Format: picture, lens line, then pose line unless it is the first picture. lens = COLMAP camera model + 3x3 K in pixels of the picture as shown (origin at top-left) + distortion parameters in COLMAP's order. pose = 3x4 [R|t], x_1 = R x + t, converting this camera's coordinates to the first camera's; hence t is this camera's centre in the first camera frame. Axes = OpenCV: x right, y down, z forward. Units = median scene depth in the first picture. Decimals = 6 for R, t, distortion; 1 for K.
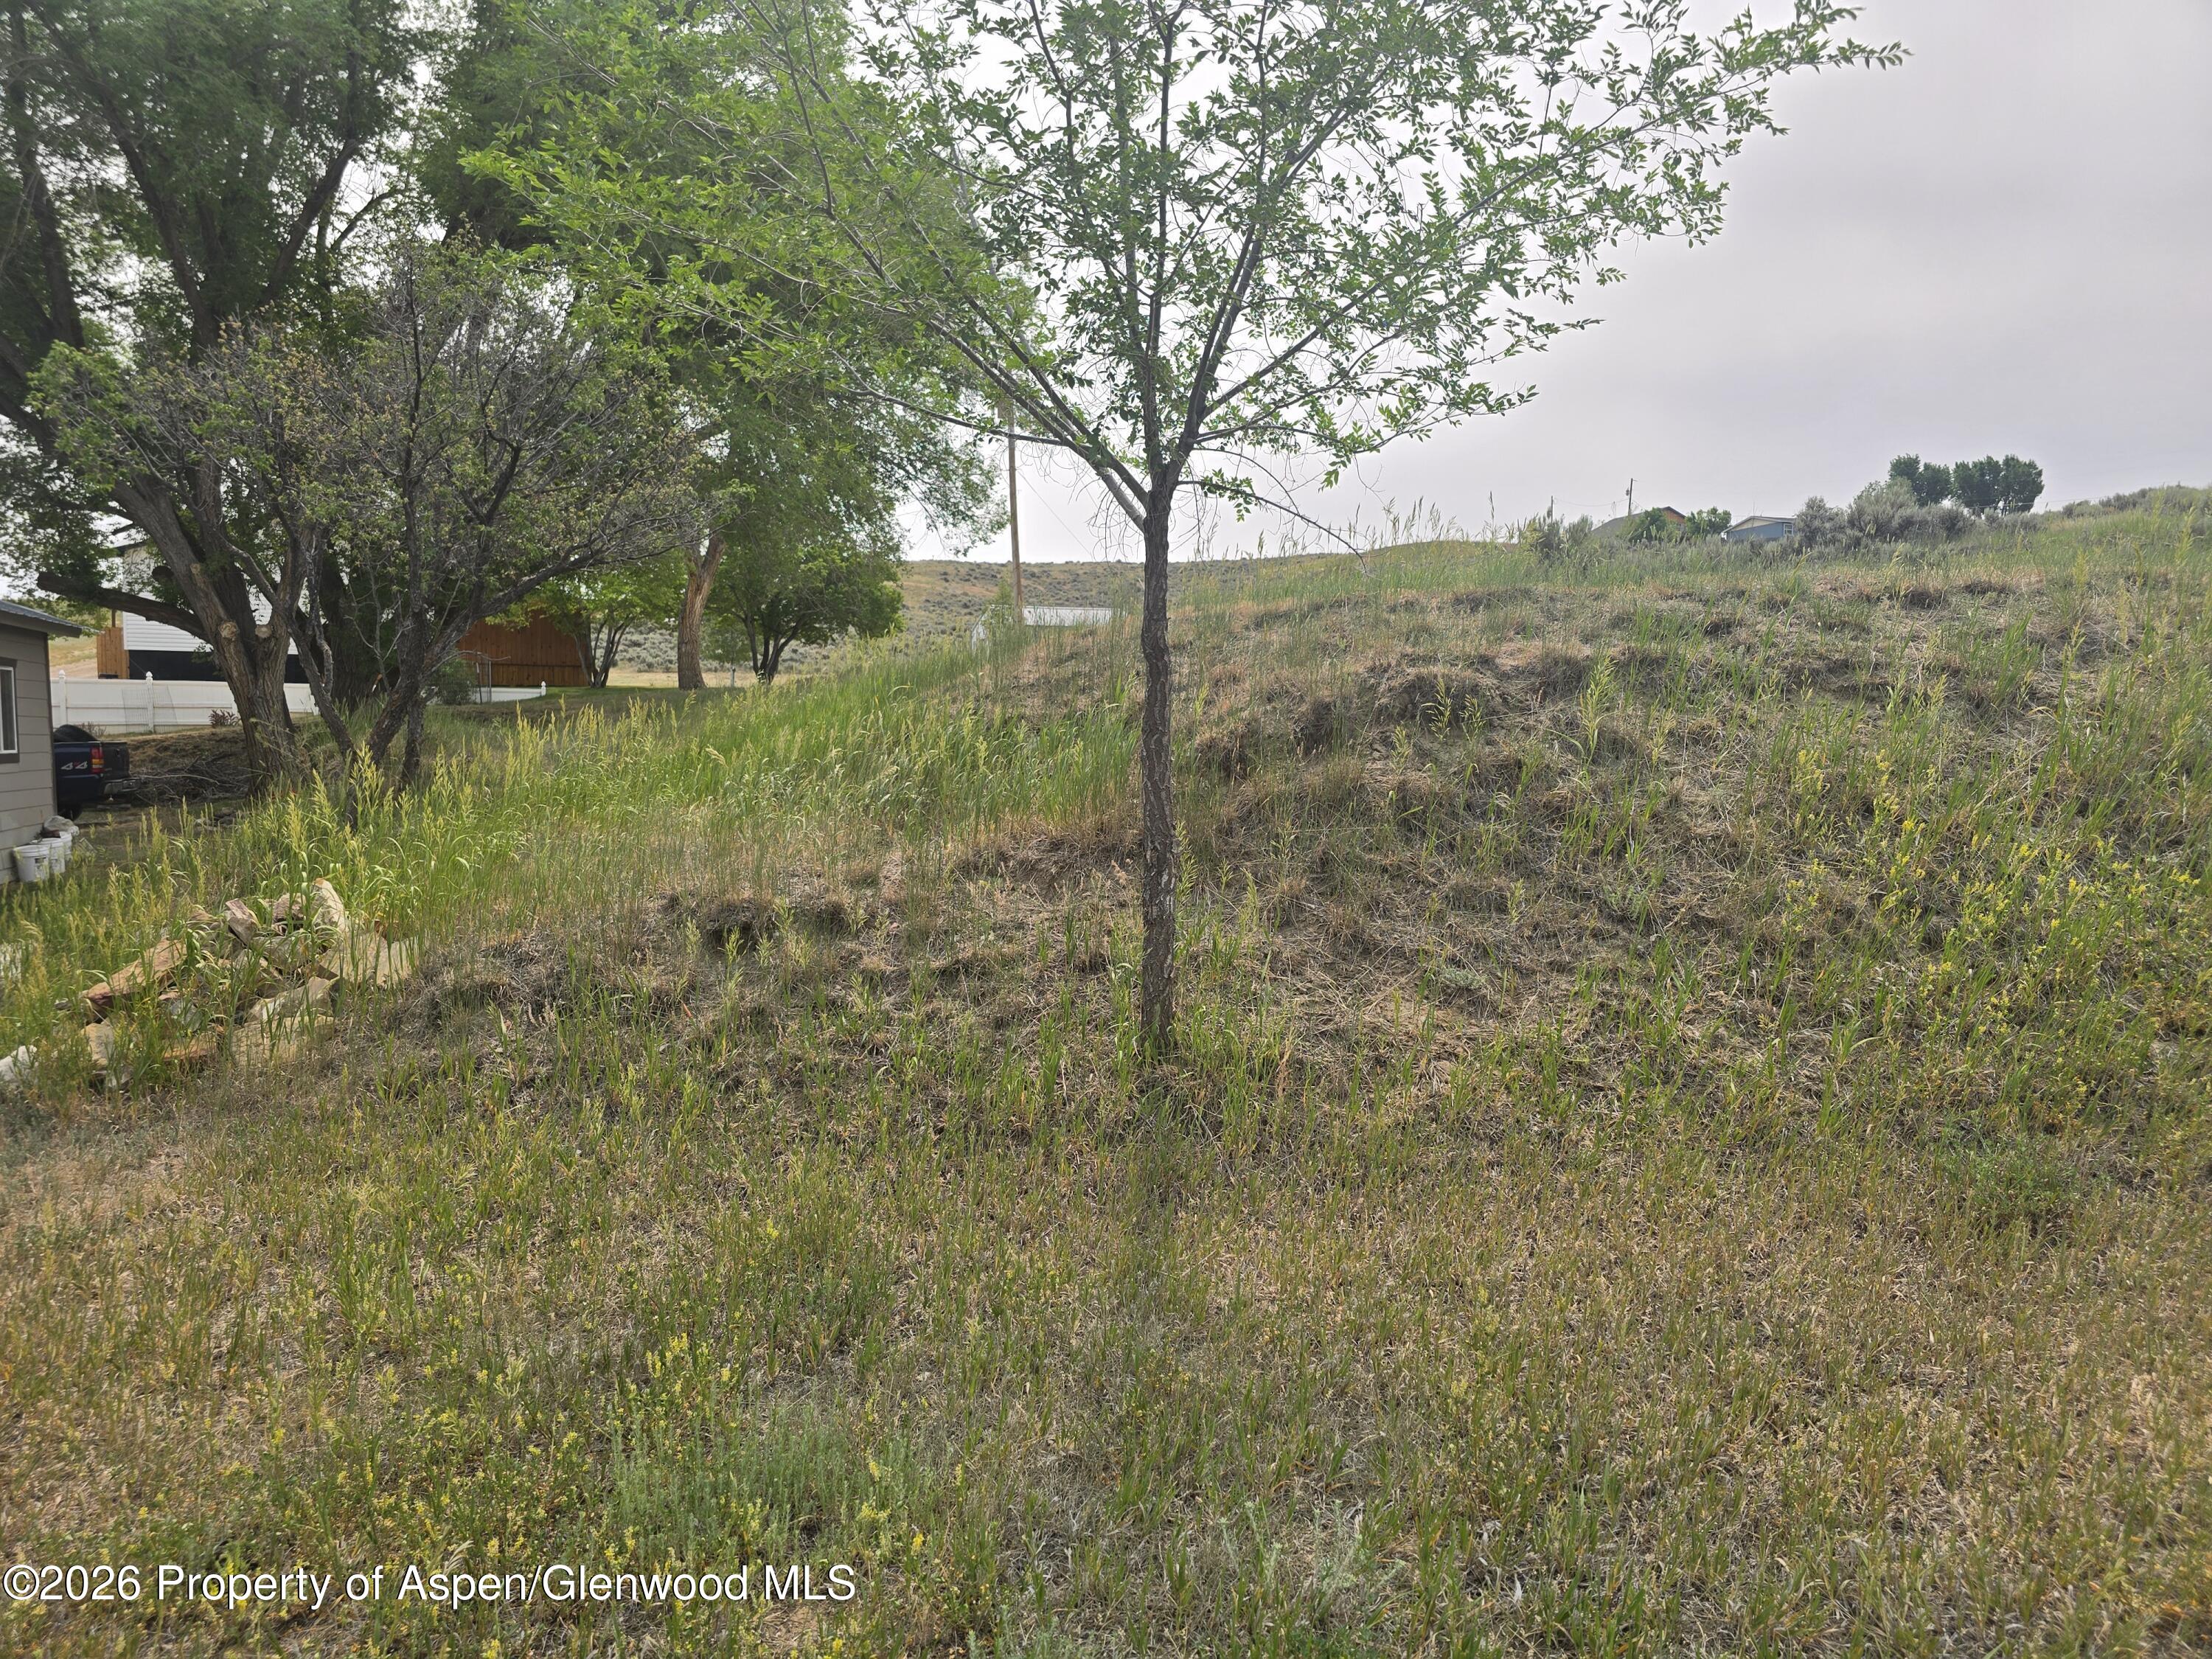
lens RADIAL K [[1473.9, 0, 1090.5], [0, 1473.9, 848.0], [0, 0, 1]] dist [0.070085, -0.061730]
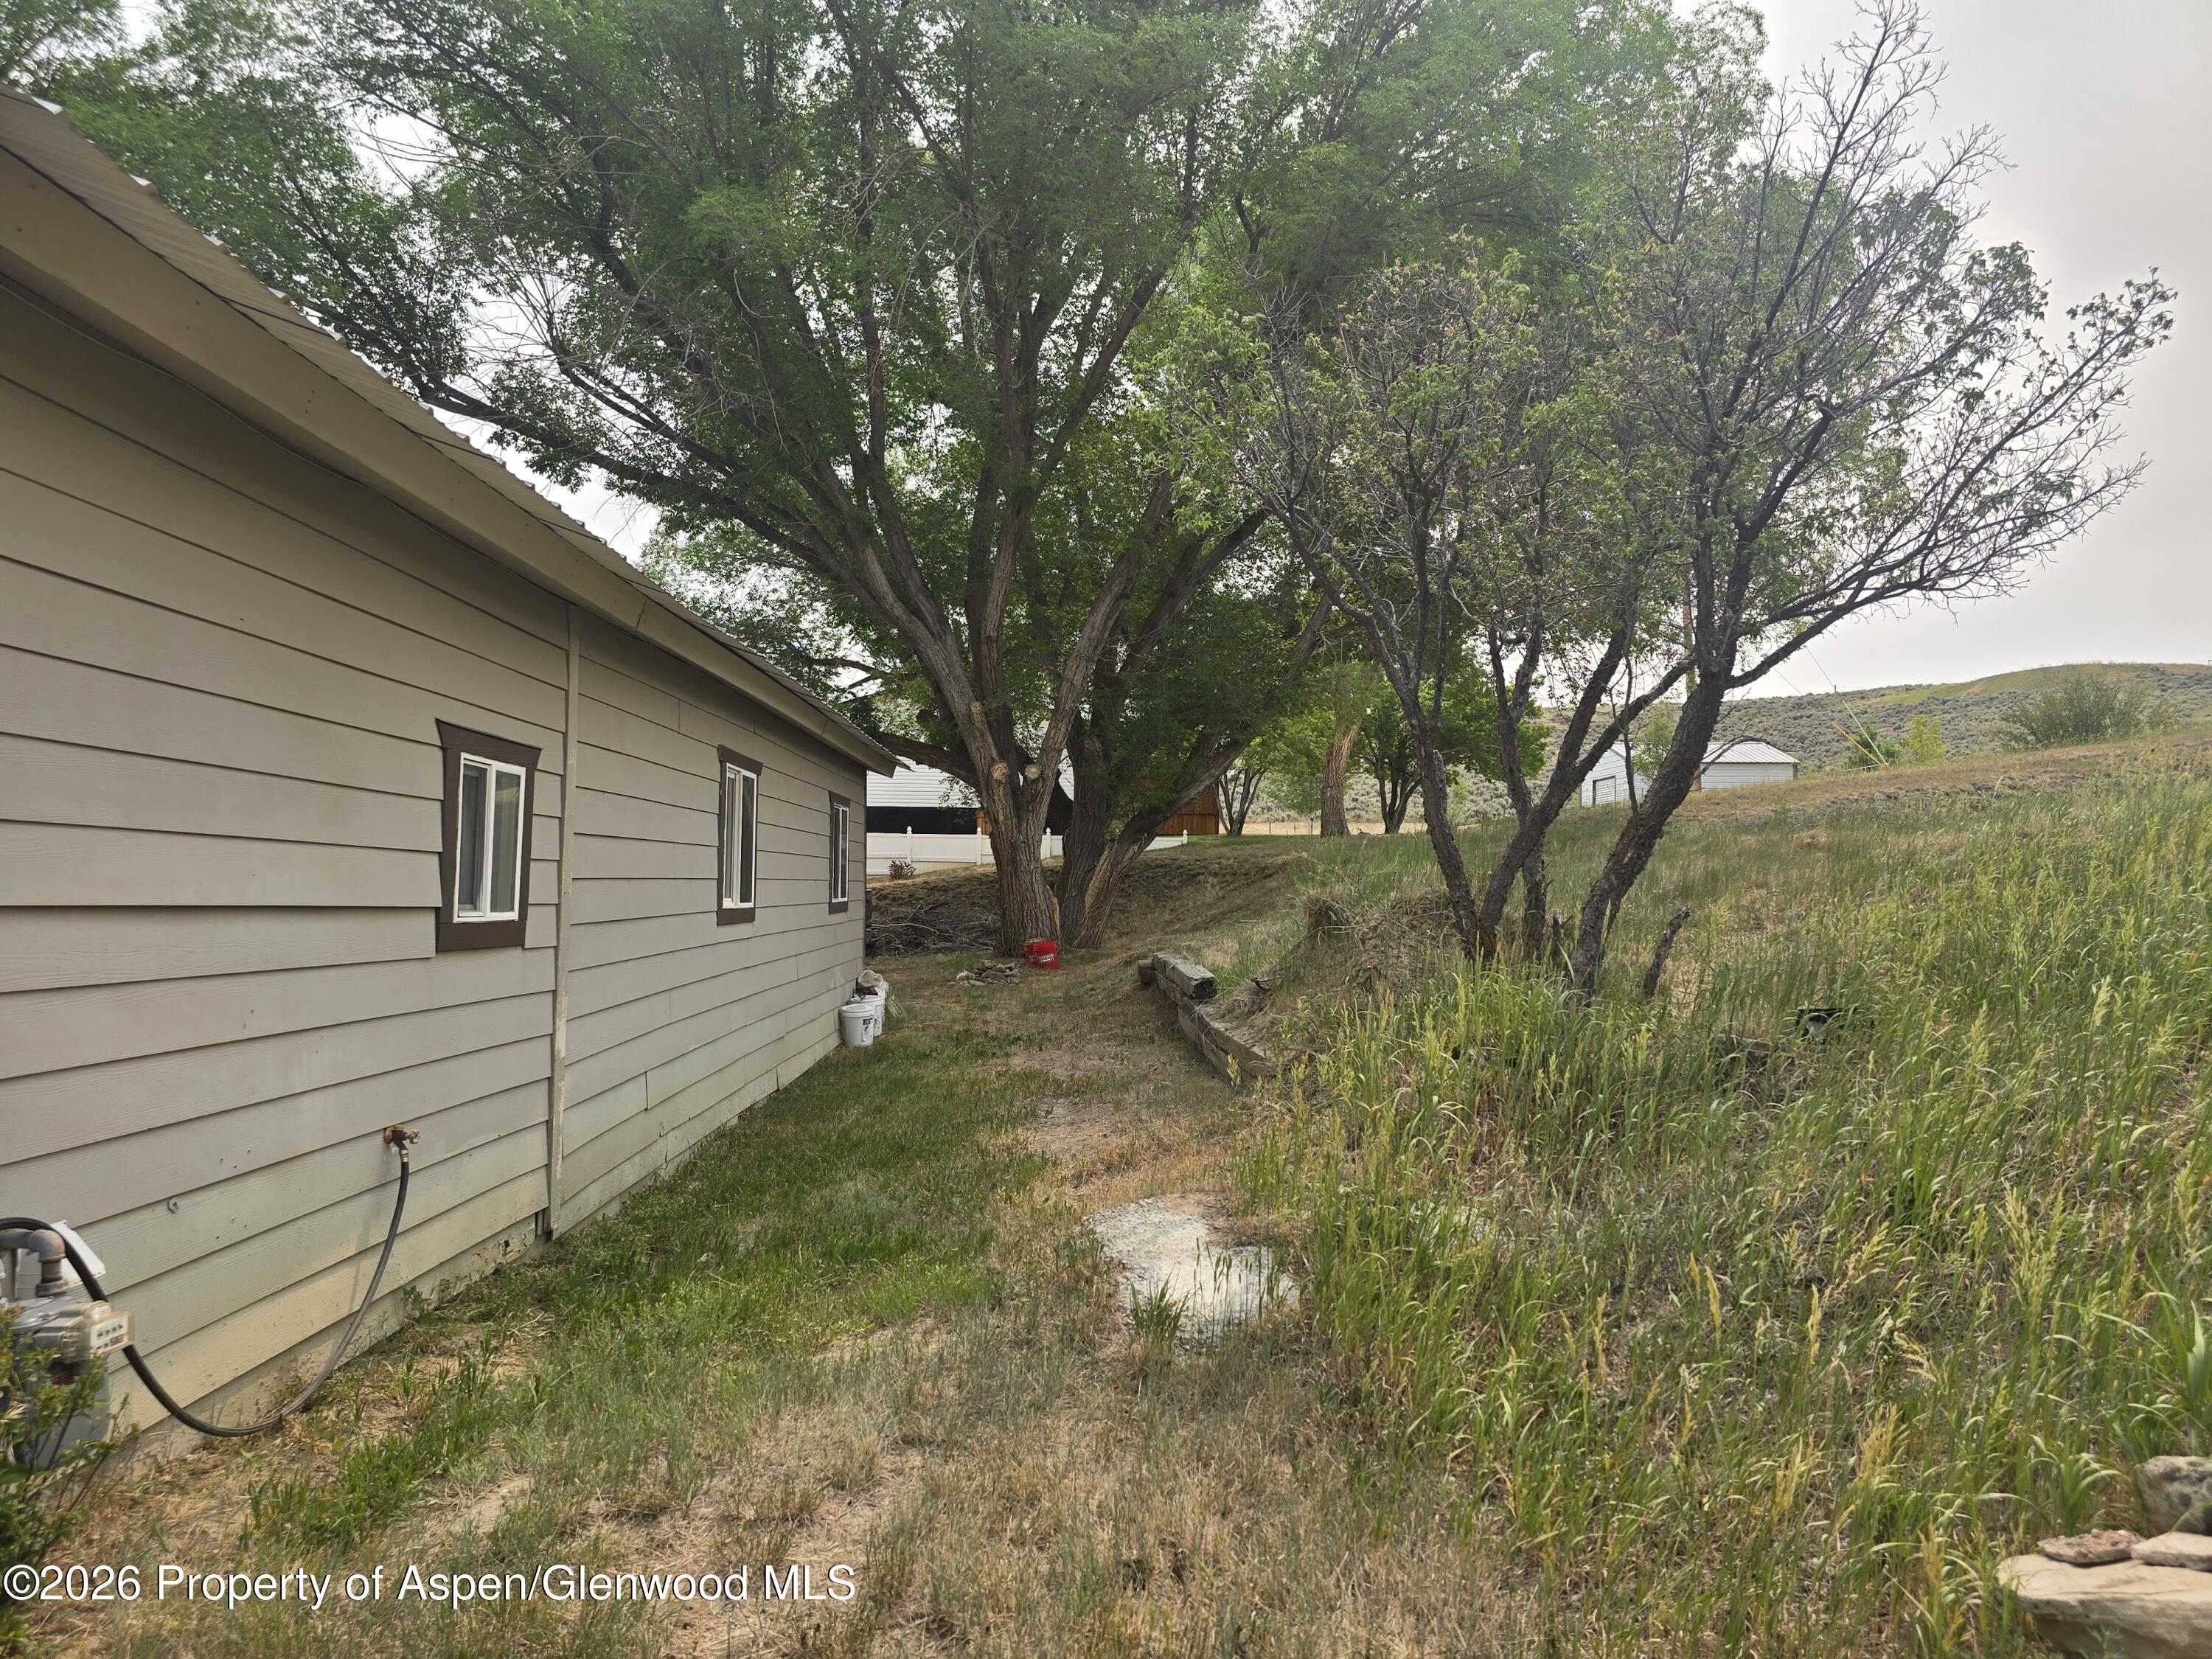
lens RADIAL K [[1473.9, 0, 1137.9], [0, 1473.9, 836.9], [0, 0, 1]] dist [0.070085, -0.061730]
pose [[0.951876, -0.004488, -0.306451, -0.519509], [-0.029291, 0.993984, -0.105537, -0.022806], [0.305081, 0.109435, 0.946018, 0.383330]]
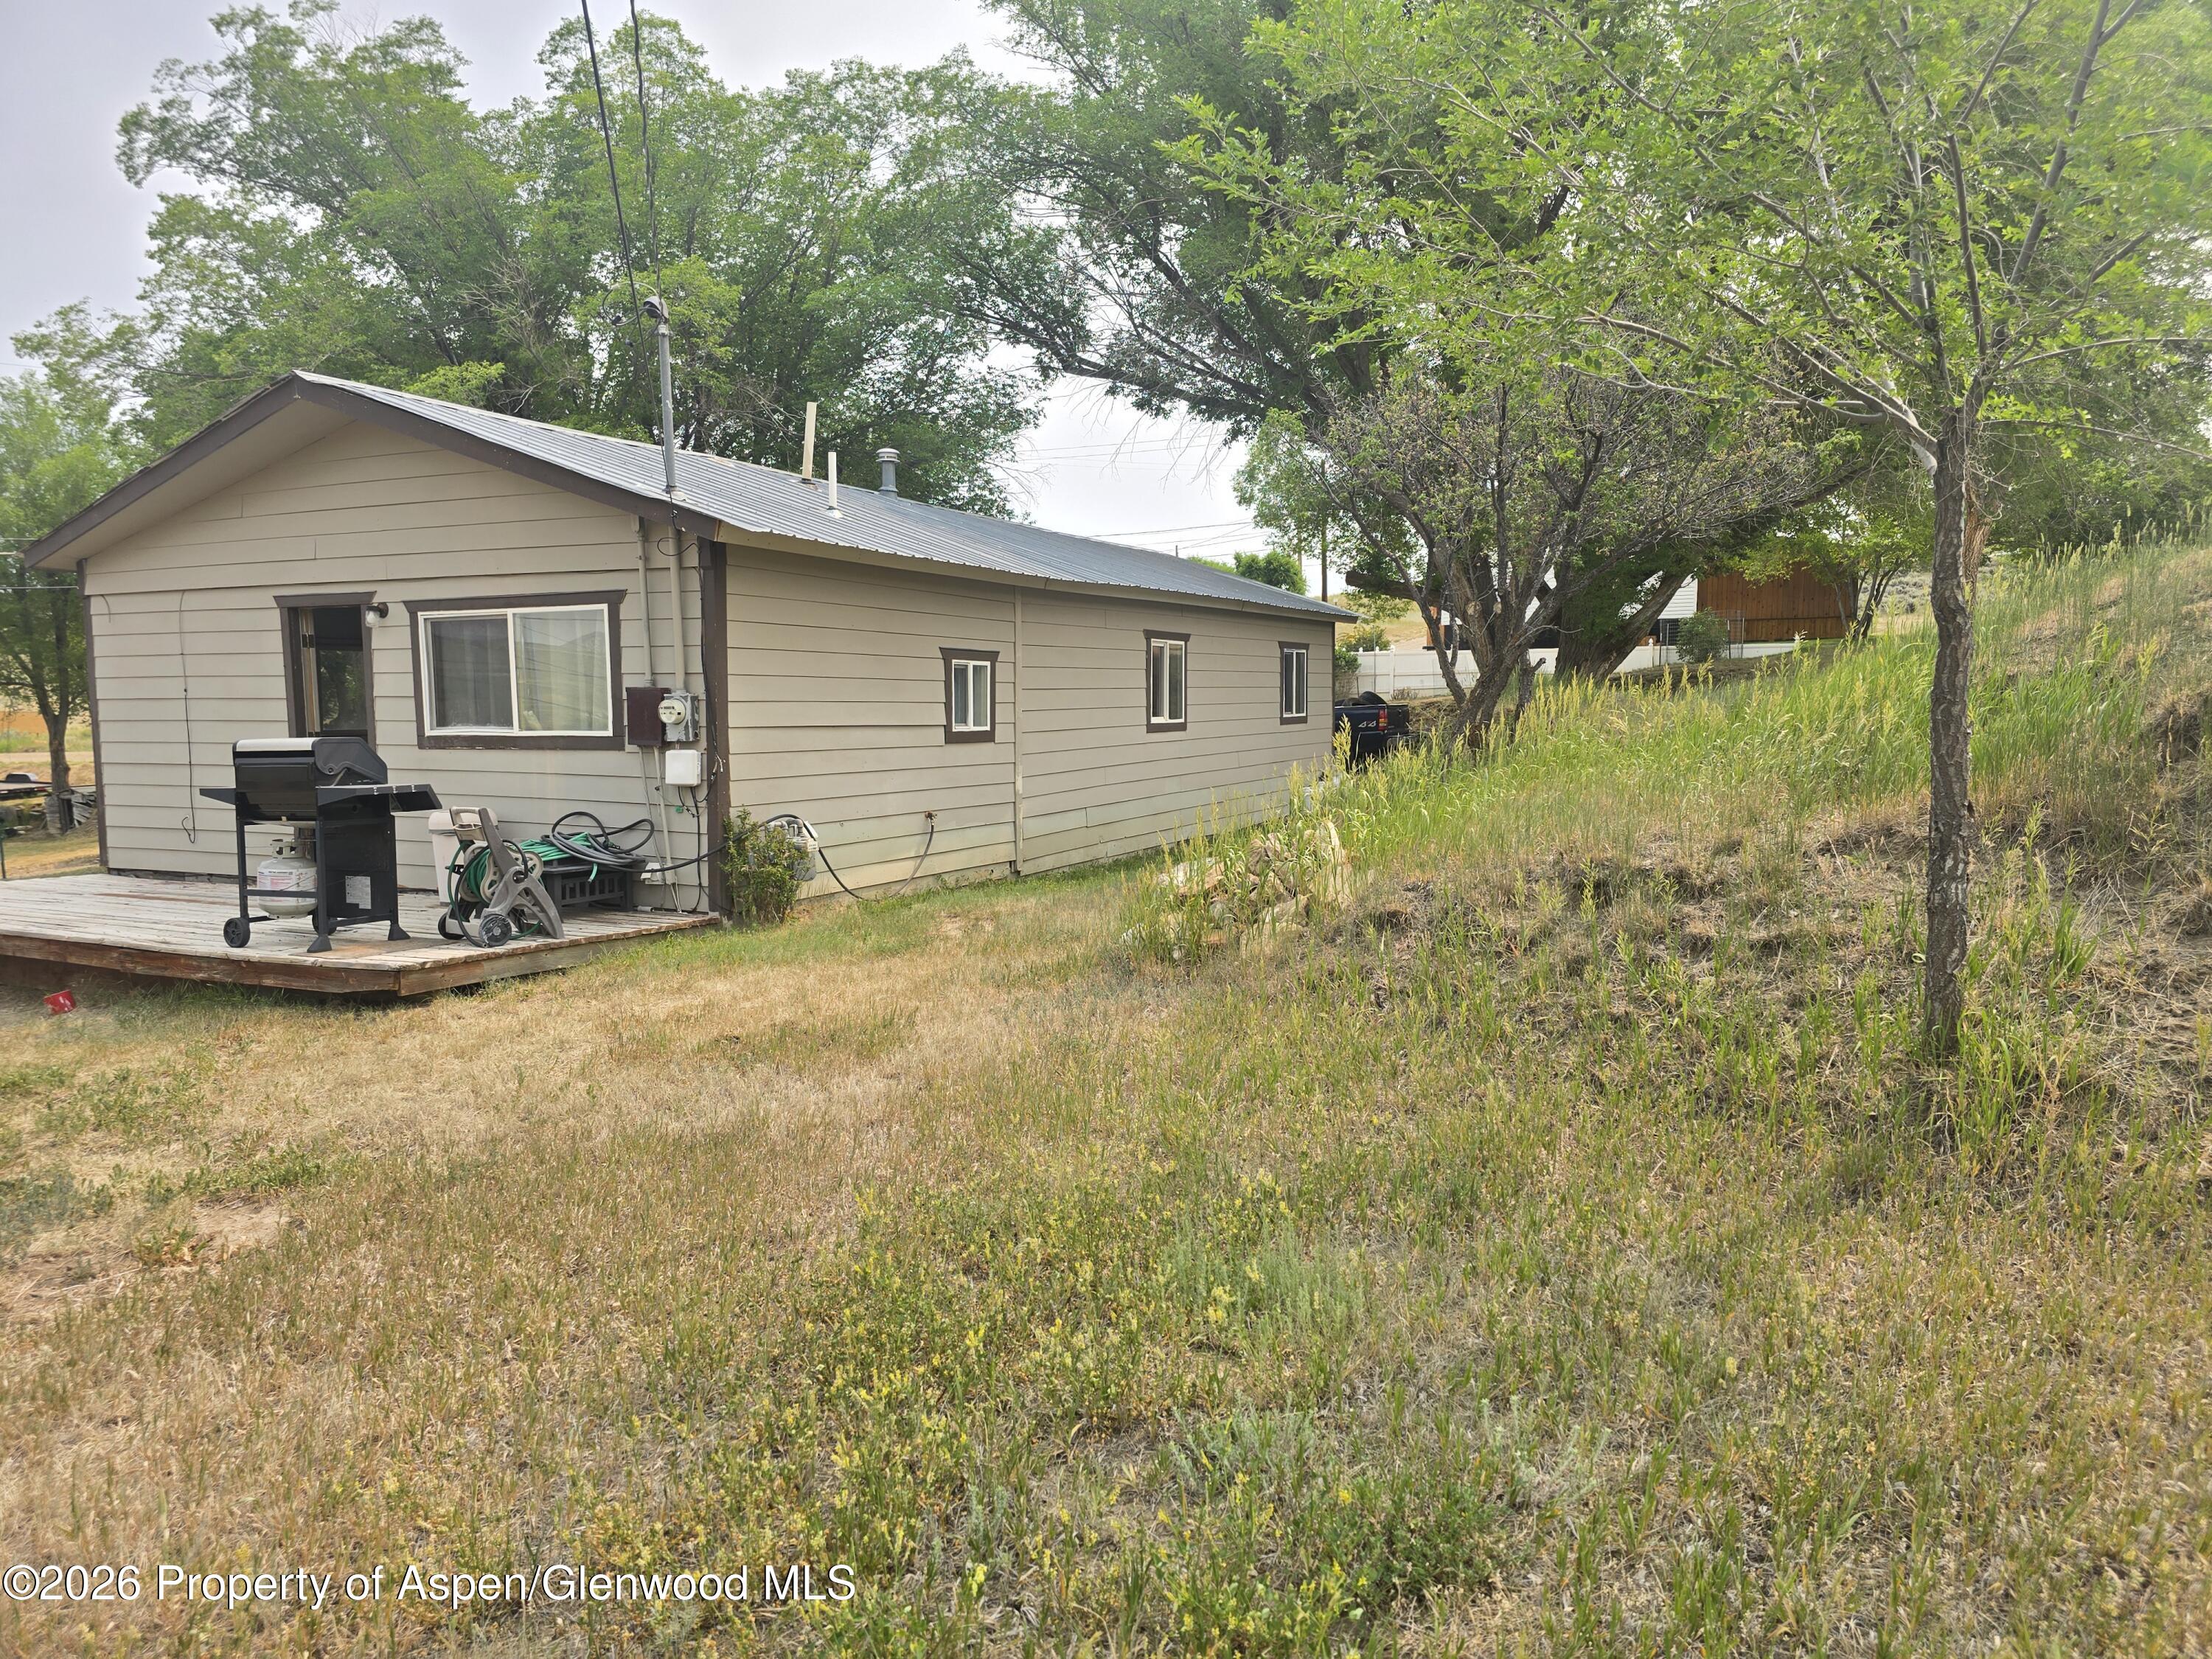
lens RADIAL K [[1473.9, 0, 1133.2], [0, 1473.9, 830.6], [0, 0, 1]] dist [0.070085, -0.061730]
pose [[0.696779, 0.054355, -0.715223, 0.185472], [-0.040505, 0.998515, 0.036424, -0.006719], [0.716141, 0.003591, 0.697946, -0.002145]]
